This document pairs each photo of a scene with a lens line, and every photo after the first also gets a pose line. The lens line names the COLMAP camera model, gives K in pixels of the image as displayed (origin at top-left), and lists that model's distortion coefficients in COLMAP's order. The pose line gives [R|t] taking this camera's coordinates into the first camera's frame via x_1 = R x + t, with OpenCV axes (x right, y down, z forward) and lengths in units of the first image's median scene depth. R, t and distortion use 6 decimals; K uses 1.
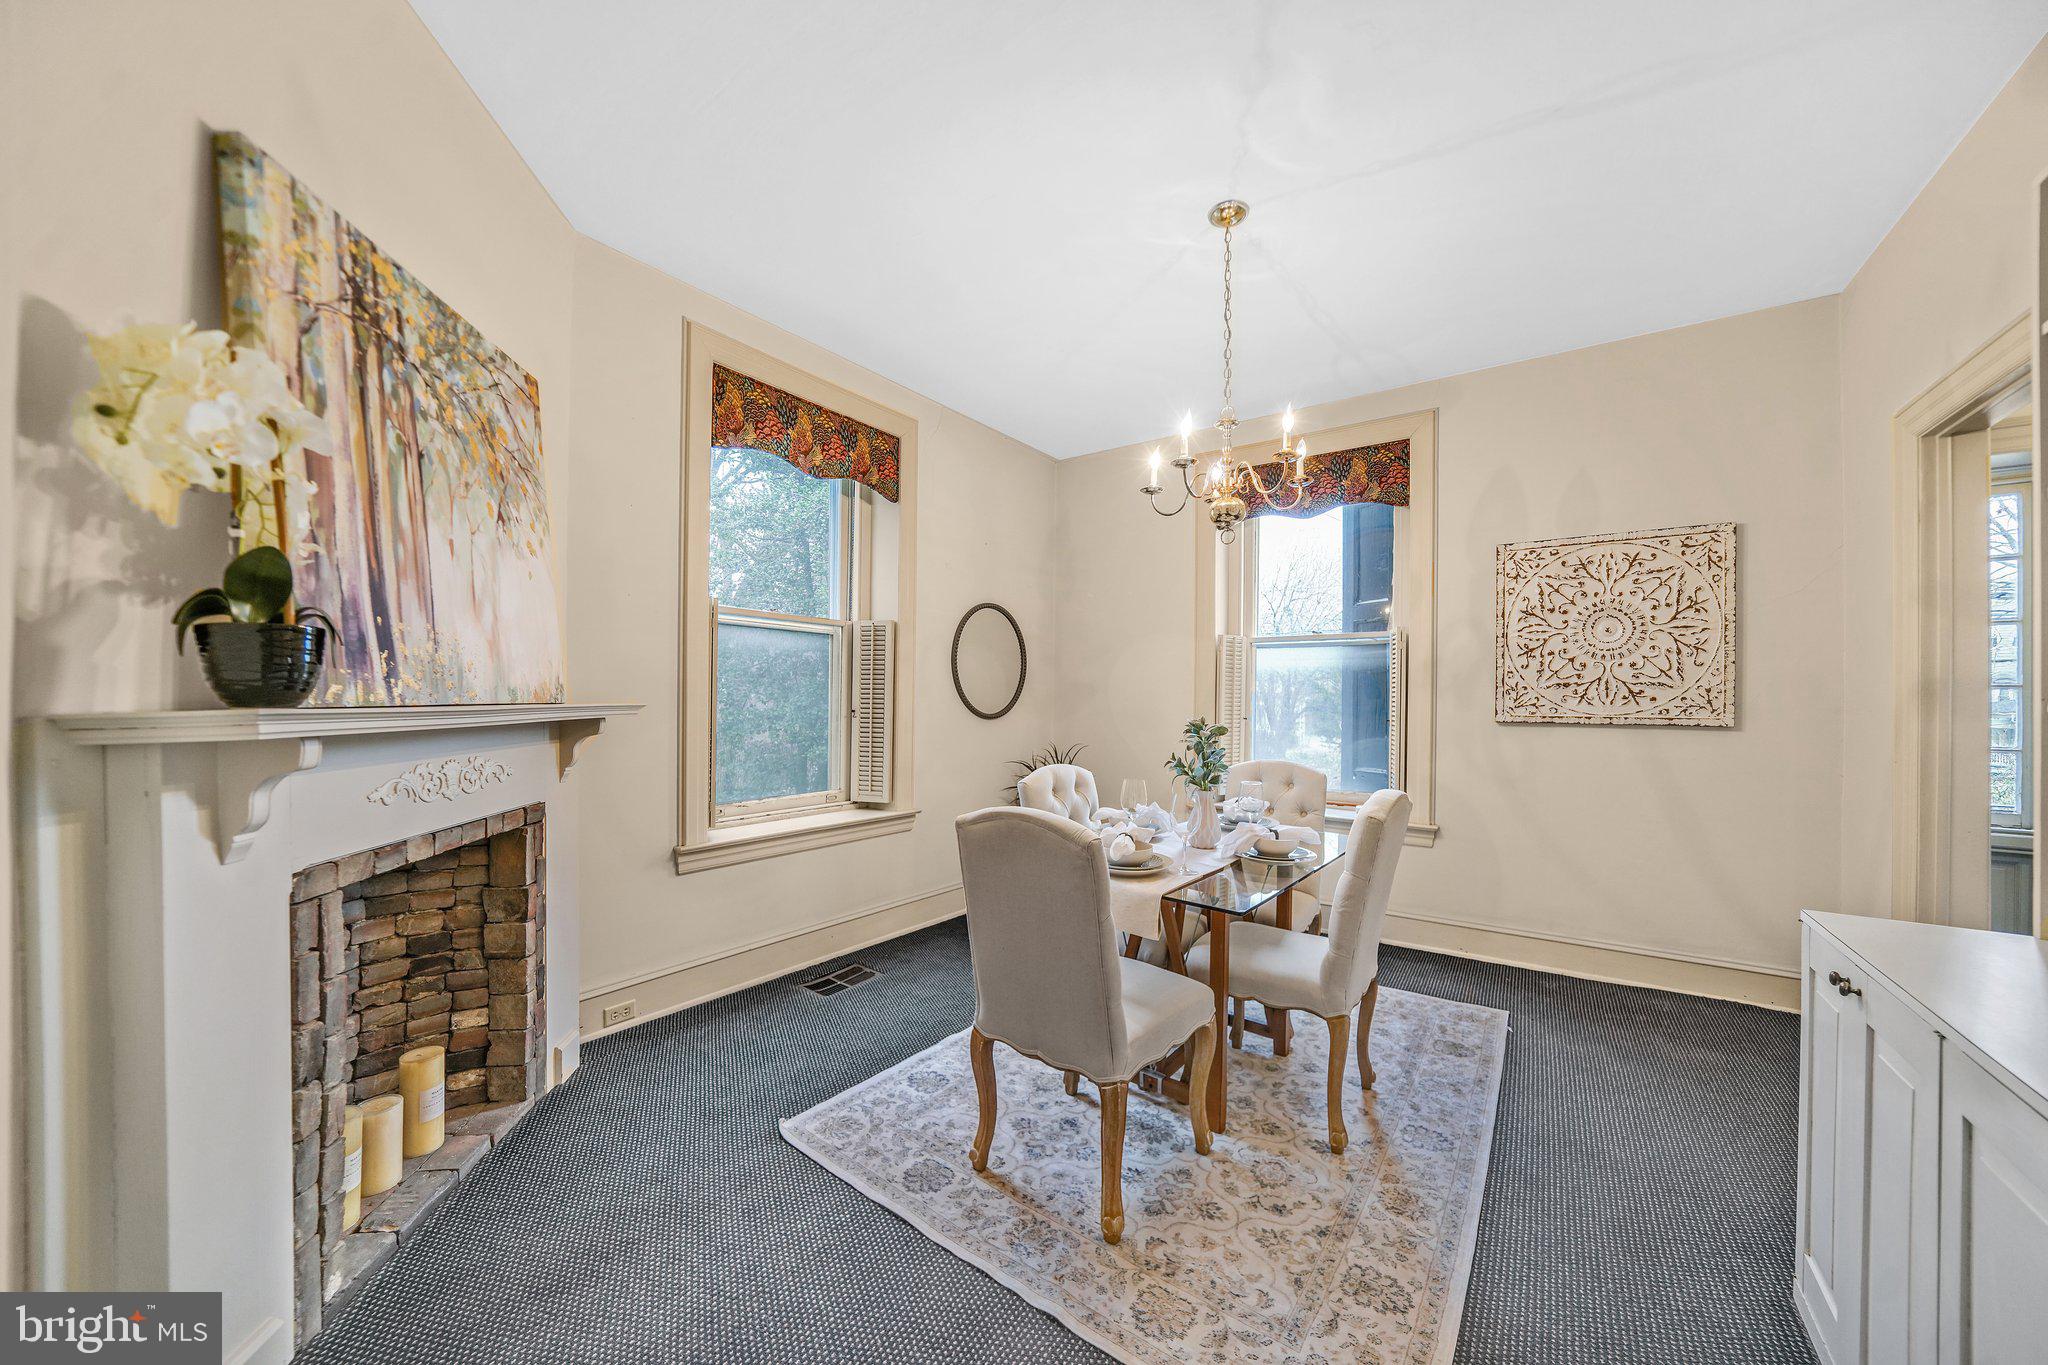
lens RADIAL K [[708.8, 0, 1022.1], [0, 708.8, 692.7], [0, 0, 1]] dist [-0.025424, 0.002088]
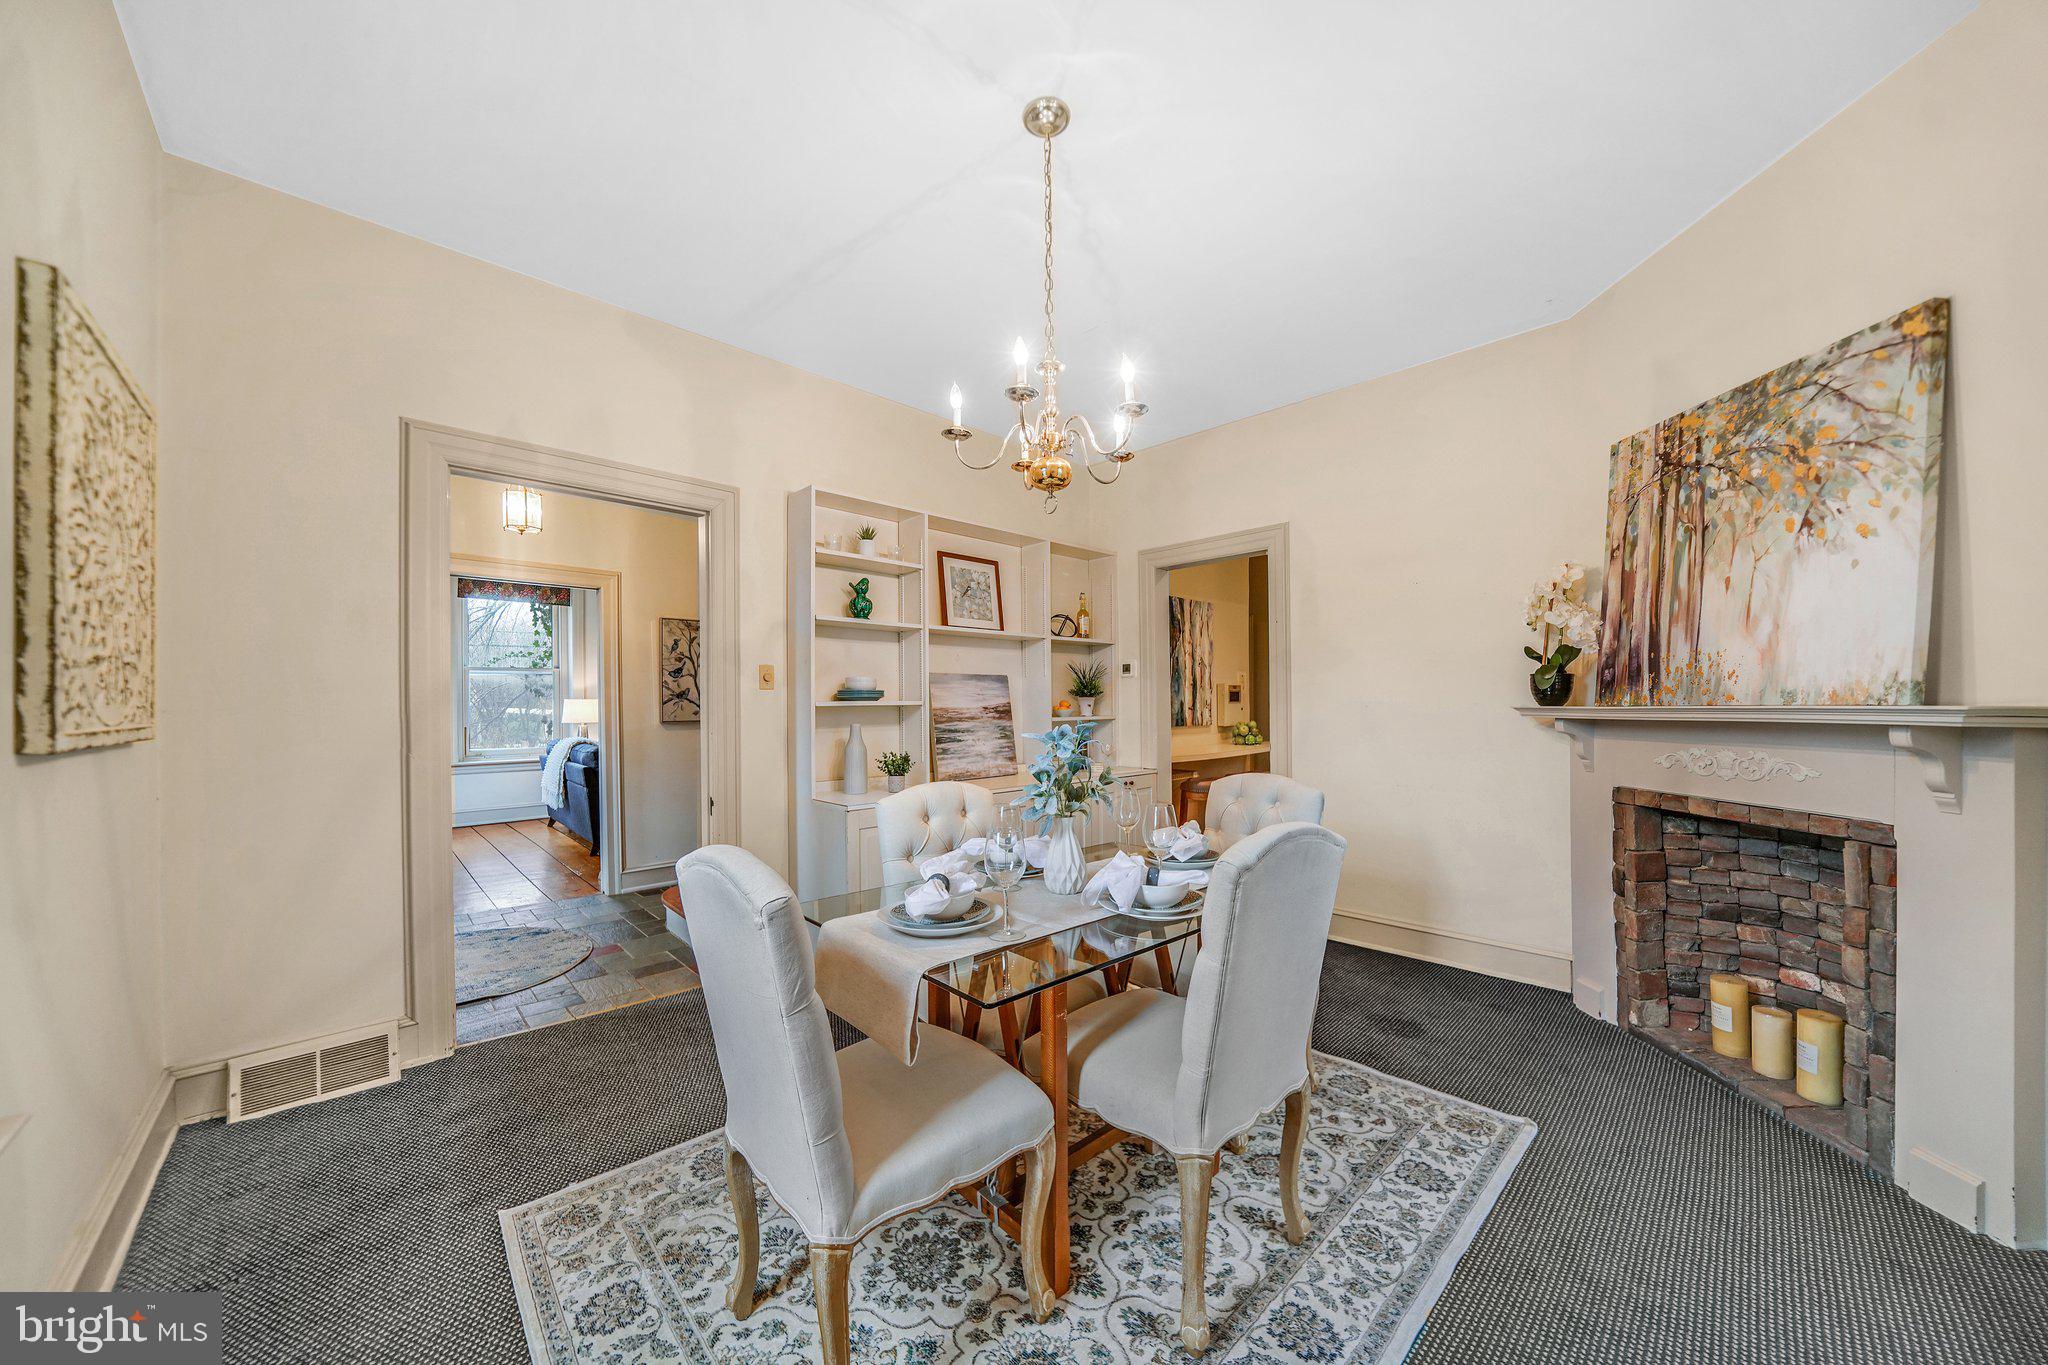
lens RADIAL K [[708.8, 0, 1025.2], [0, 708.8, 695.9], [0, 0, 1]] dist [-0.025424, 0.002088]
pose [[-0.985690, -0.006480, 0.168443, 0.202638], [-0.010294, 0.999710, -0.021782, 0.033324], [-0.168253, -0.023204, -0.985471, 2.084737]]
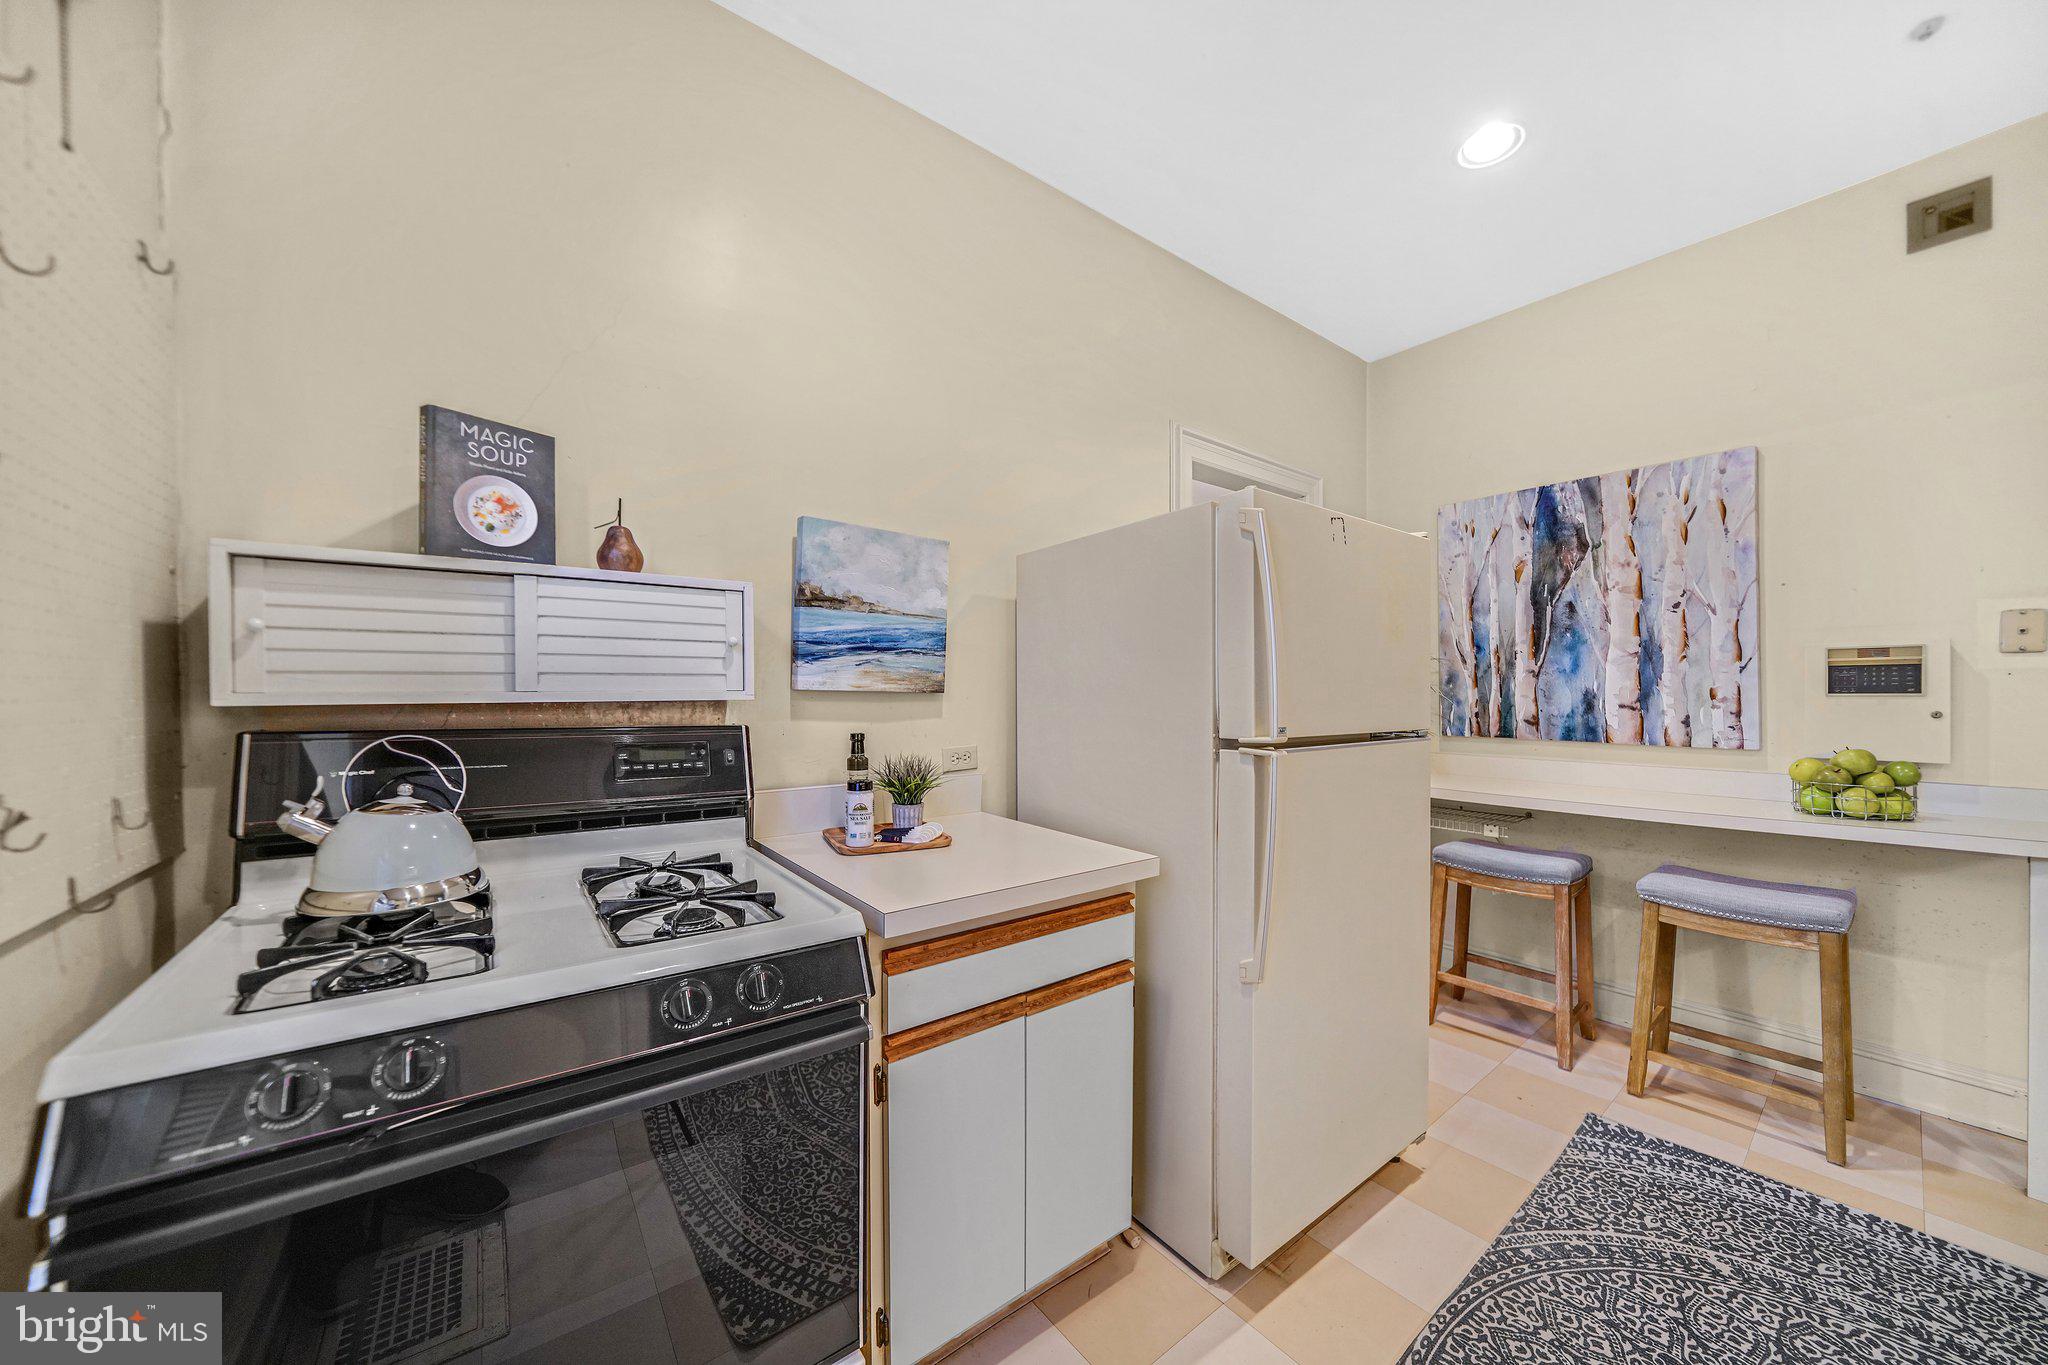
lens RADIAL K [[708.8, 0, 1035.3], [0, 708.8, 697.5], [0, 0, 1]] dist [-0.025424, 0.002088]
pose [[0.282714, -0.026765, 0.958831, -1.482288], [-0.005163, 0.999554, 0.029424, -0.031616], [-0.959190, -0.013269, 0.282450, -0.069361]]
